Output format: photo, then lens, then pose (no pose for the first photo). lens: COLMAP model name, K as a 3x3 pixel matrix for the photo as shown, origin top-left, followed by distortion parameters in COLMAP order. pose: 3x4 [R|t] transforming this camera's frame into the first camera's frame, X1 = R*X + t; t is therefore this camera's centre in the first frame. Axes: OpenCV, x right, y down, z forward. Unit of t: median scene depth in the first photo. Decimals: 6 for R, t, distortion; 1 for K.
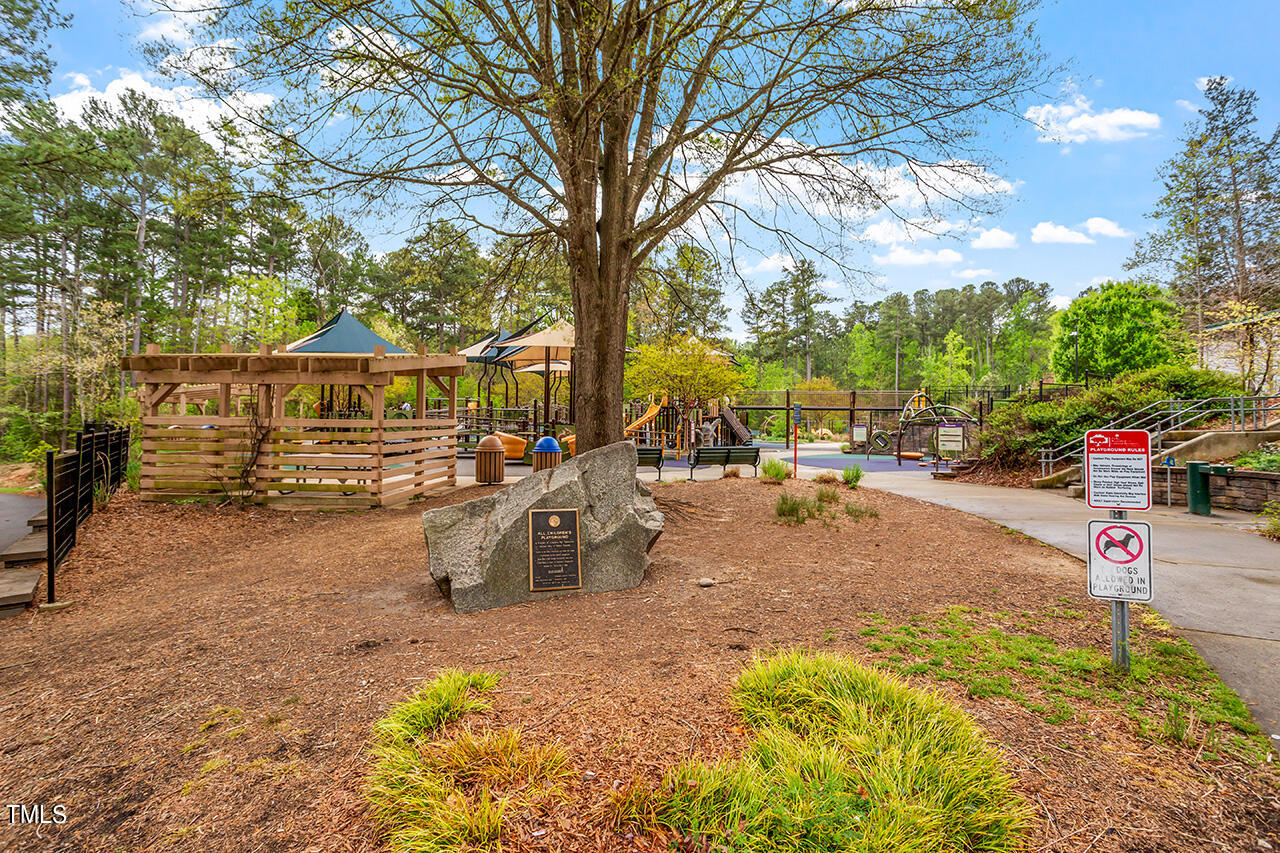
lens RADIAL K [[609.0, 0, 635.2], [0, 609.0, 415.6], [0, 0, 1]] dist [0.002197, 0.000358]
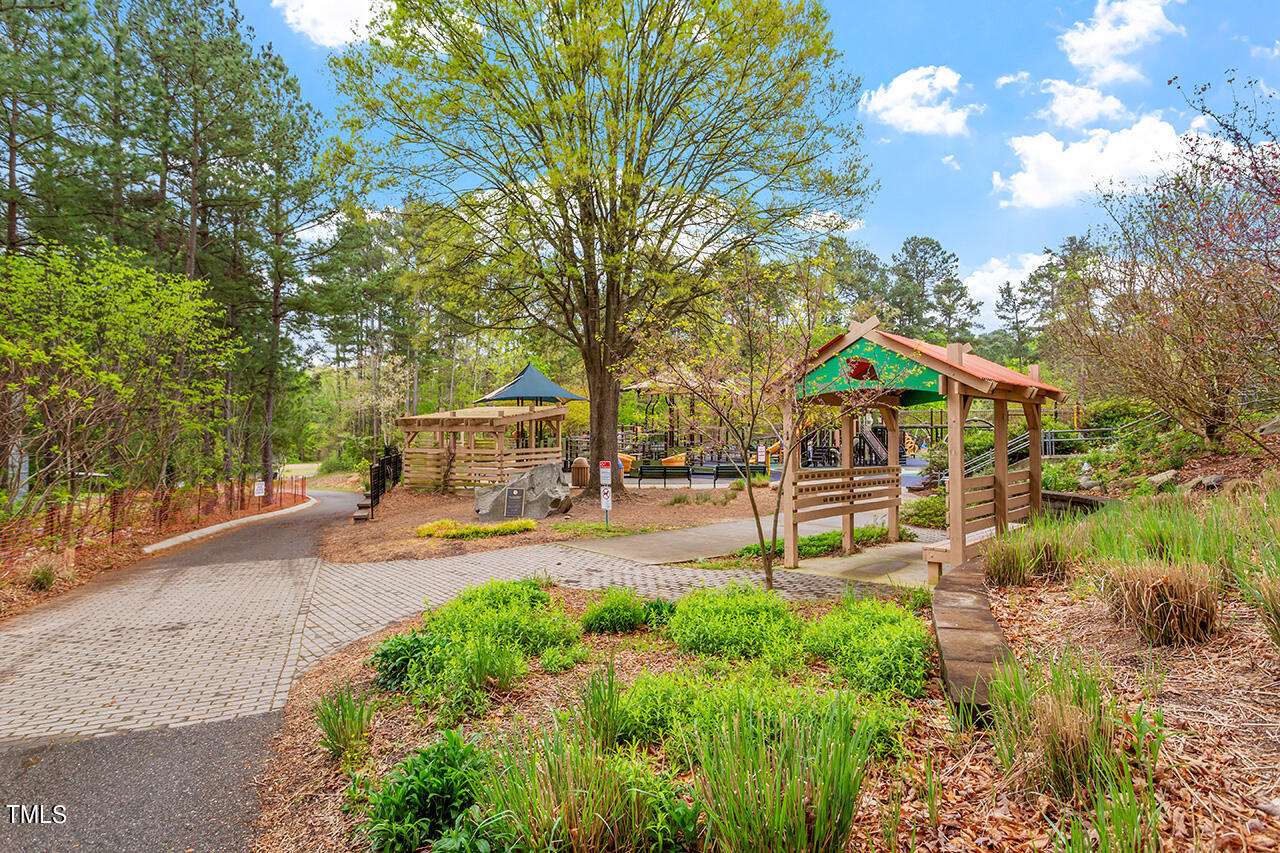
lens RADIAL K [[769.6, 0, 642.3], [0, 769.6, 435.6], [0, 0, 1]] dist [-0.007435, -0.000283]
pose [[0.914342, -0.007853, -0.404866, 0.673288], [0.013926, 0.999830, 0.012055, -0.042341], [0.404703, -0.016660, 0.914296, -0.719947]]
